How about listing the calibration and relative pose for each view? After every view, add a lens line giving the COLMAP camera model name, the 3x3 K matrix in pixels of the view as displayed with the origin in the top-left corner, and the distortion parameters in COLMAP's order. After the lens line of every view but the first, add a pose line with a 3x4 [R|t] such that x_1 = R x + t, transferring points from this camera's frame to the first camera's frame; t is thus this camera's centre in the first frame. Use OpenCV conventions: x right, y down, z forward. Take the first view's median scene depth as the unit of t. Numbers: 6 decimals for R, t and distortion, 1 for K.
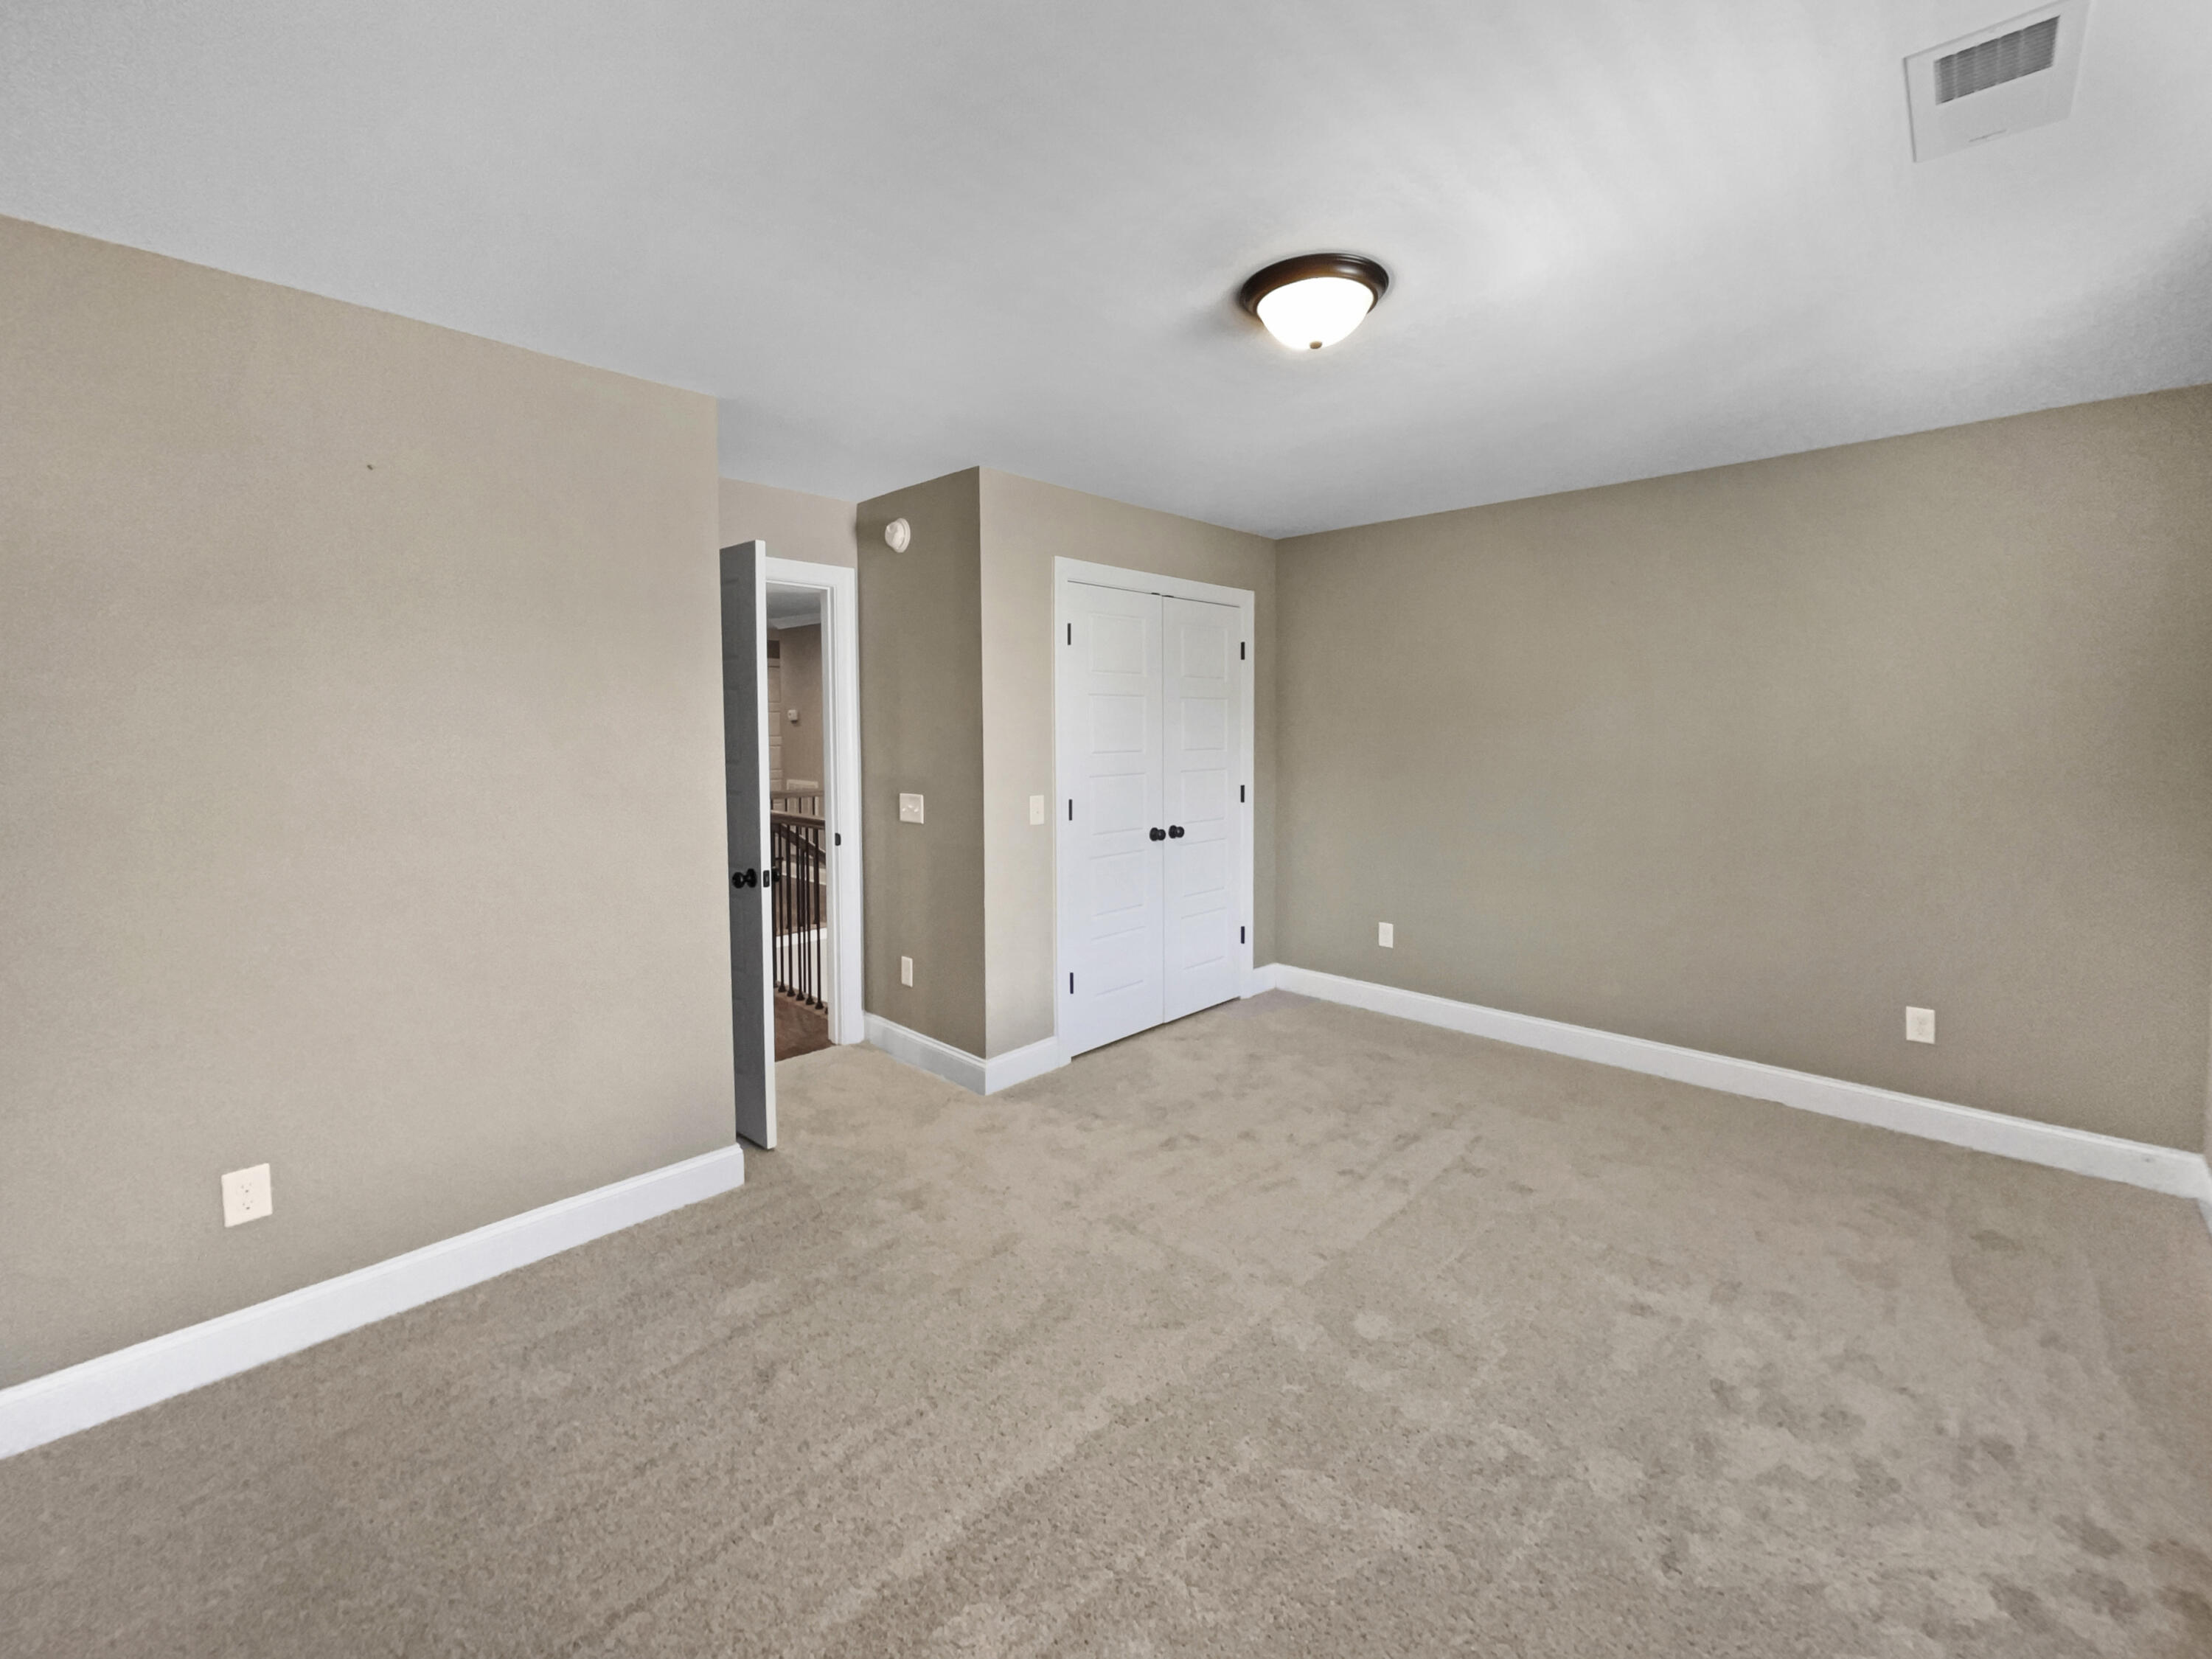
lens RADIAL K [[907.0, 0, 1109.1], [0, 907.0, 824.8], [0, 0, 1]] dist [0.000843, 0.000282]
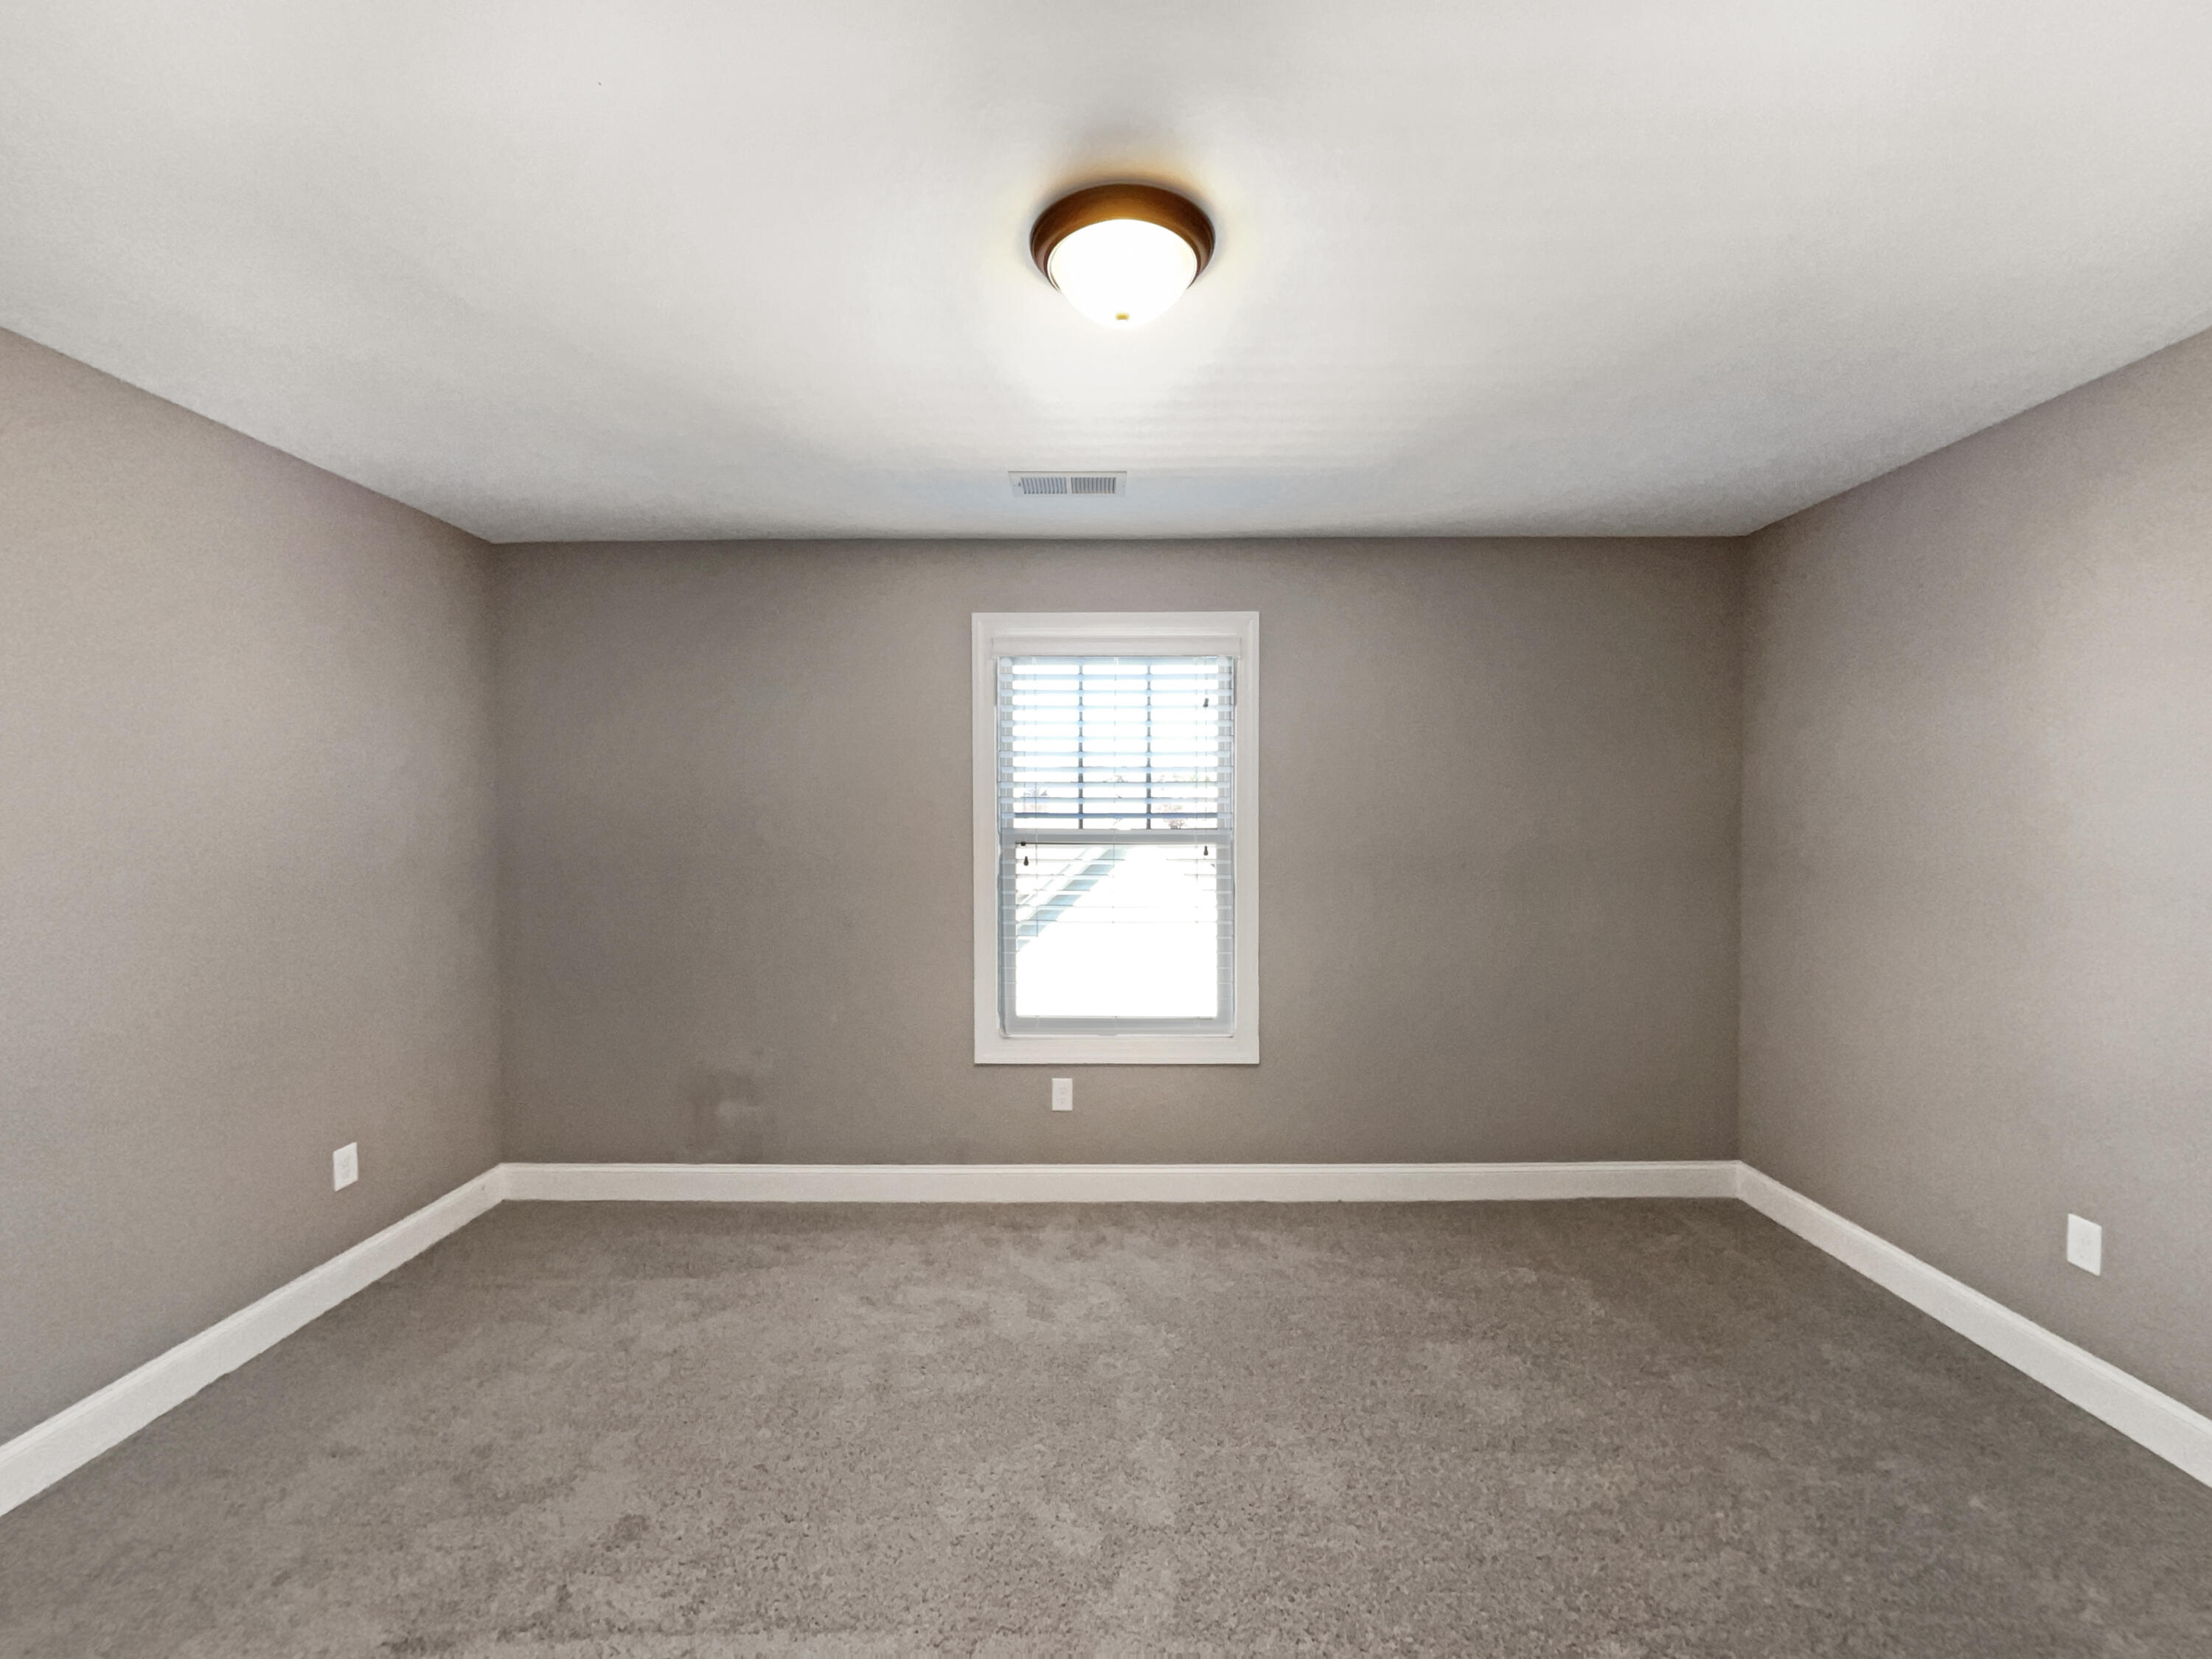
lens RADIAL K [[907.0, 0, 1107.3], [0, 907.0, 826.0], [0, 0, 1]] dist [0.000843, 0.000282]
pose [[-0.705071, -0.009554, 0.709072, -0.320724], [0.076353, 0.993074, 0.089303, -0.174980], [-0.705014, 0.117105, -0.699458, 1.485692]]
